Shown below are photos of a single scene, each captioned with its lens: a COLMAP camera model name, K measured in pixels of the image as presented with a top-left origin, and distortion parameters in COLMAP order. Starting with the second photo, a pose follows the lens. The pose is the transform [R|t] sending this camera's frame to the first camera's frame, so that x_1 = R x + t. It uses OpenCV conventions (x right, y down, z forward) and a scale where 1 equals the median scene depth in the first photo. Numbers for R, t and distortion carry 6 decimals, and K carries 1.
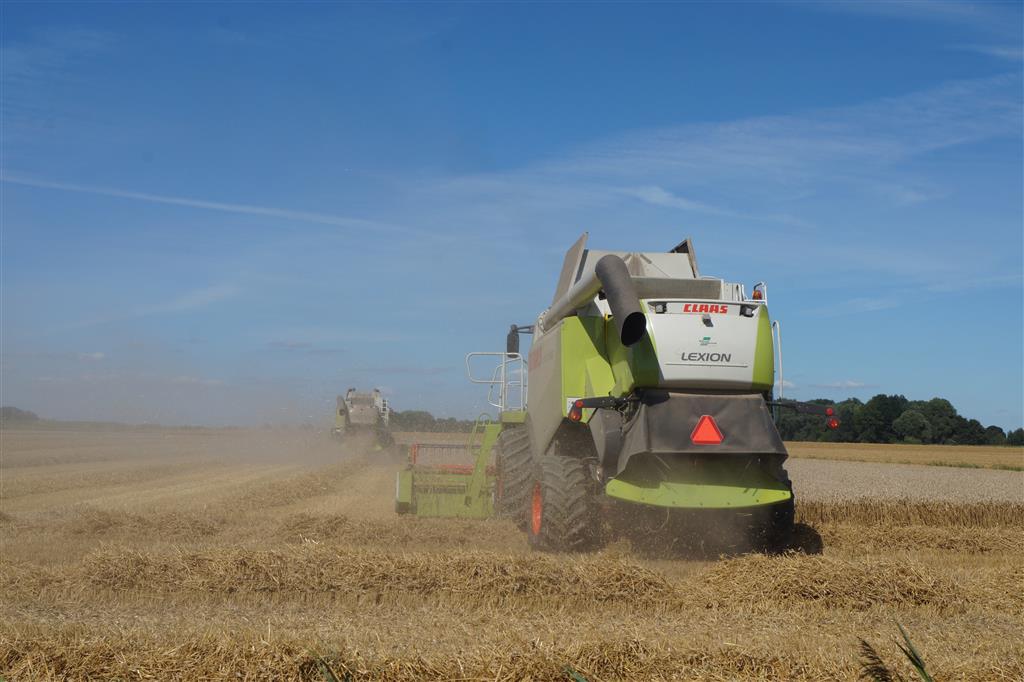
lens RADIAL K [[1507.6, 0, 511.1], [0, 1507.6, 338.2], [0, 0, 1]] dist [-0.023362, 0.000000]
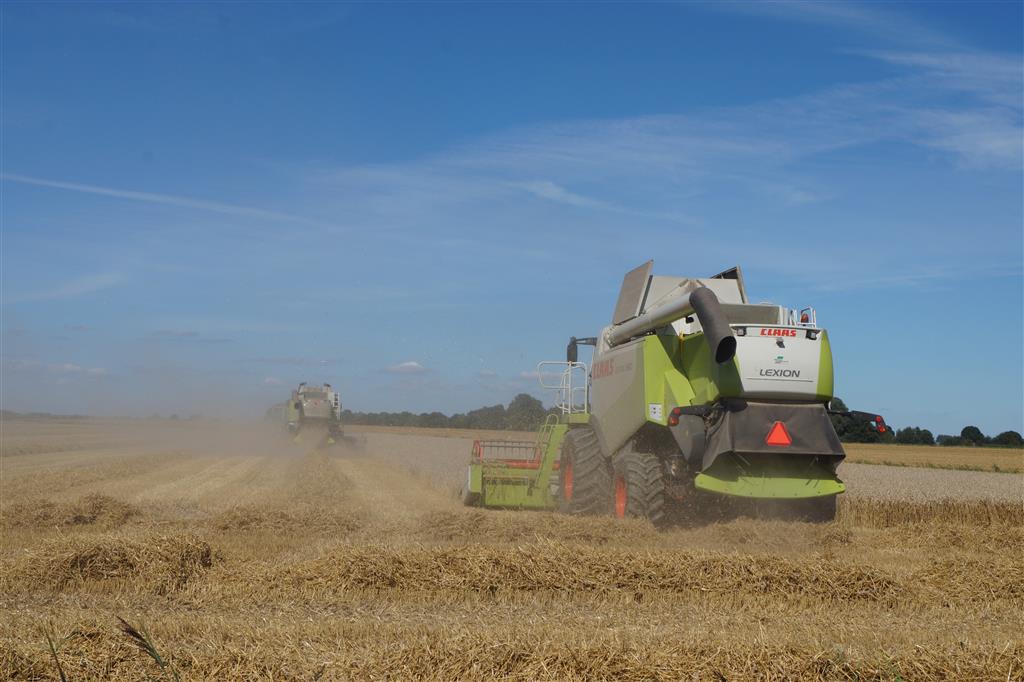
lens RADIAL K [[1507.6, 0, 513.0], [0, 1507.6, 343.9], [0, 0, 1]] dist [-0.023362, 0.000000]
pose [[0.997220, 0.015426, 0.072902, -0.153080], [-0.016037, 0.999841, 0.007800, -0.014912], [-0.072770, -0.008948, 0.997309, -0.162232]]
